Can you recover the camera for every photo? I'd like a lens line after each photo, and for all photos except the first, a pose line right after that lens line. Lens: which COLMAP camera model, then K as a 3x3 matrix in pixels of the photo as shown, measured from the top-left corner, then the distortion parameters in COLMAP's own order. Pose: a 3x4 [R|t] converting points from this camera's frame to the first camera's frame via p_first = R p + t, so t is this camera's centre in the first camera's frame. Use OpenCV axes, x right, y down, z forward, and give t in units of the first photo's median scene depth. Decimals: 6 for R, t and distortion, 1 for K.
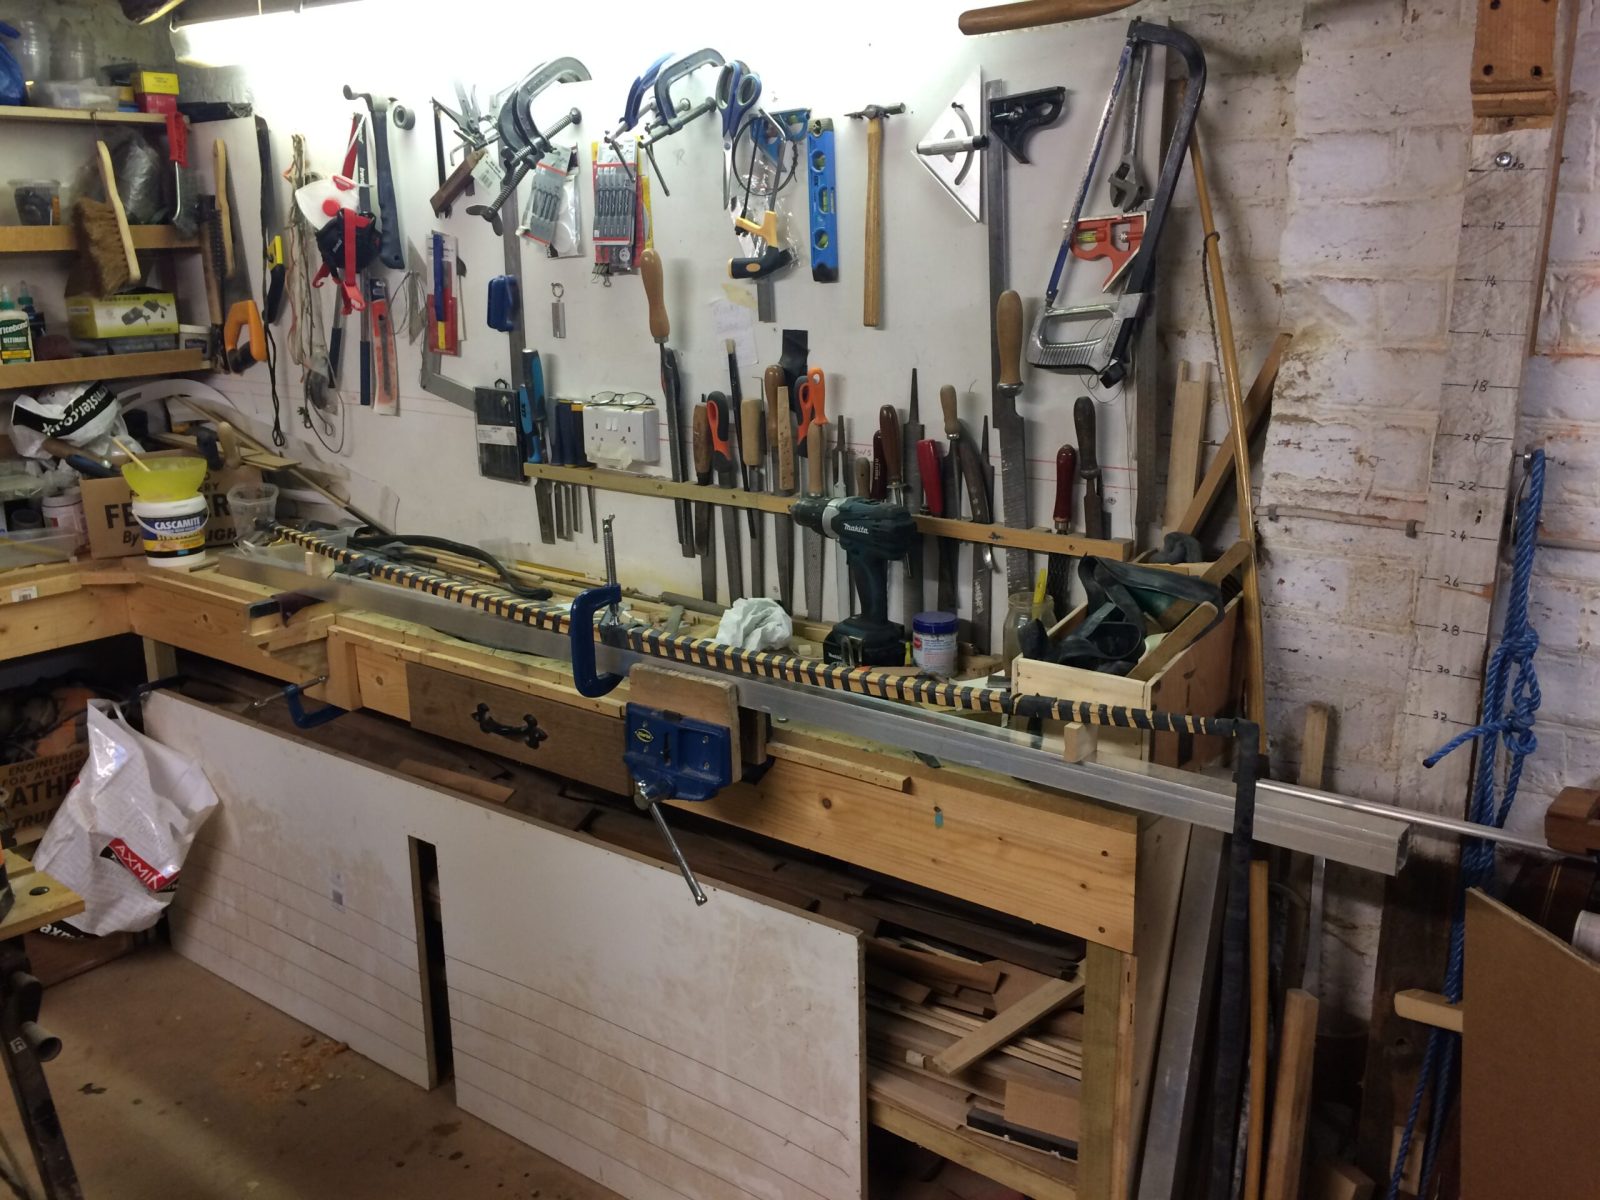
lens RADIAL K [[1450.1, 0, 777.4], [0, 1450.1, 595.3], [0, 0, 1]] dist [0.045652, -0.016570]
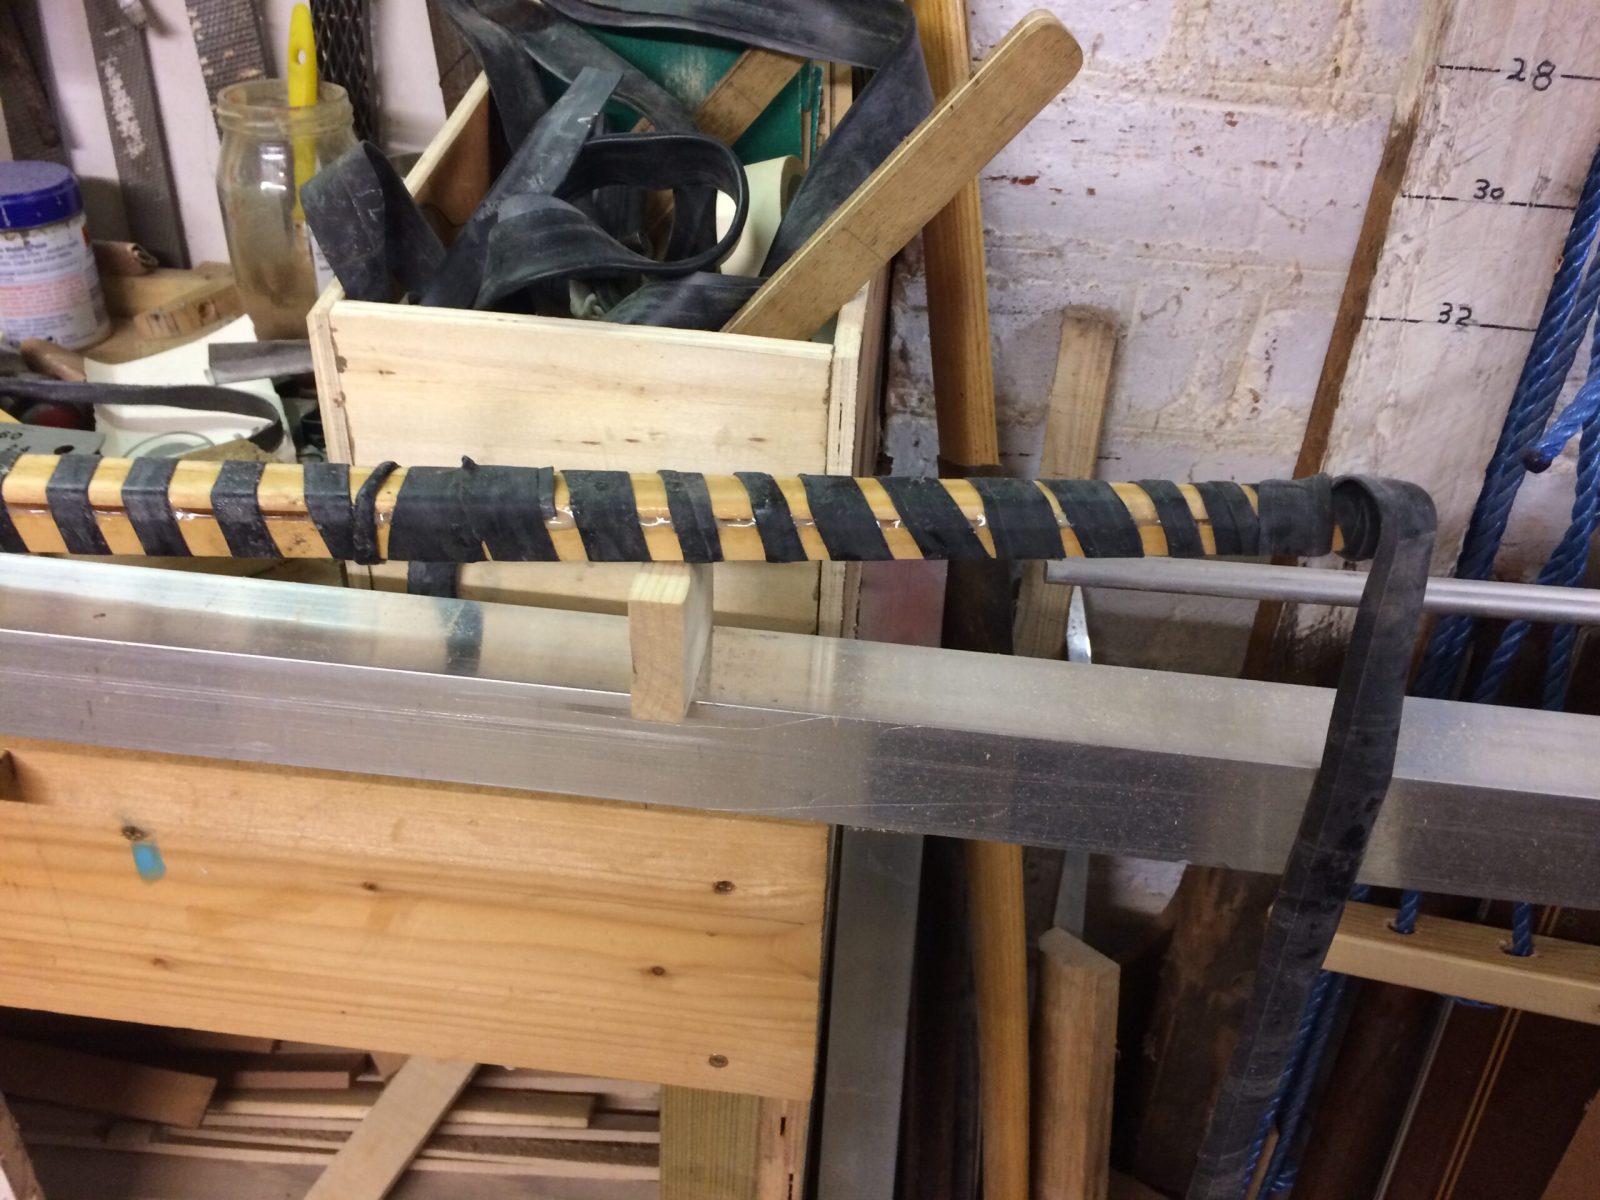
lens RADIAL K [[1384.8, 0, 800.0], [0, 1384.8, 600.0], [0, 0, 1]] dist [0.090109, -0.137404]
pose [[0.843765, -0.236908, 0.481597, 0.072870], [0.075618, 0.940831, 0.330331, 0.011662], [-0.531360, -0.242304, 0.811755, 0.520853]]
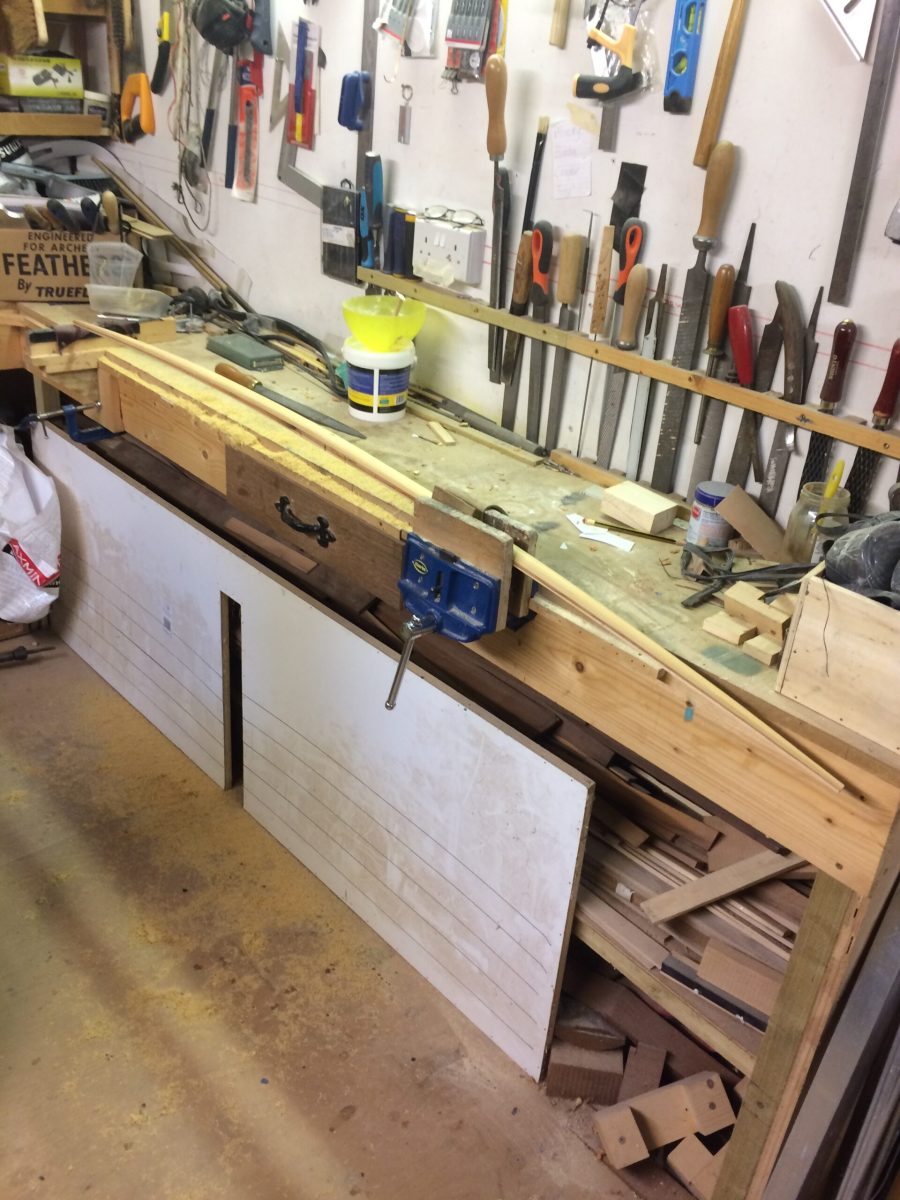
lens RADIAL K [[1038.6, 0, 450.0], [0, 1038.6, 600.0], [0, 0, 1]] dist [0.090109, -0.137404]
pose [[0.981847, 0.162629, -0.097609, 0.006763], [-0.136638, 0.963386, 0.230687, -0.045156], [0.131551, -0.213162, 0.968120, 0.231872]]
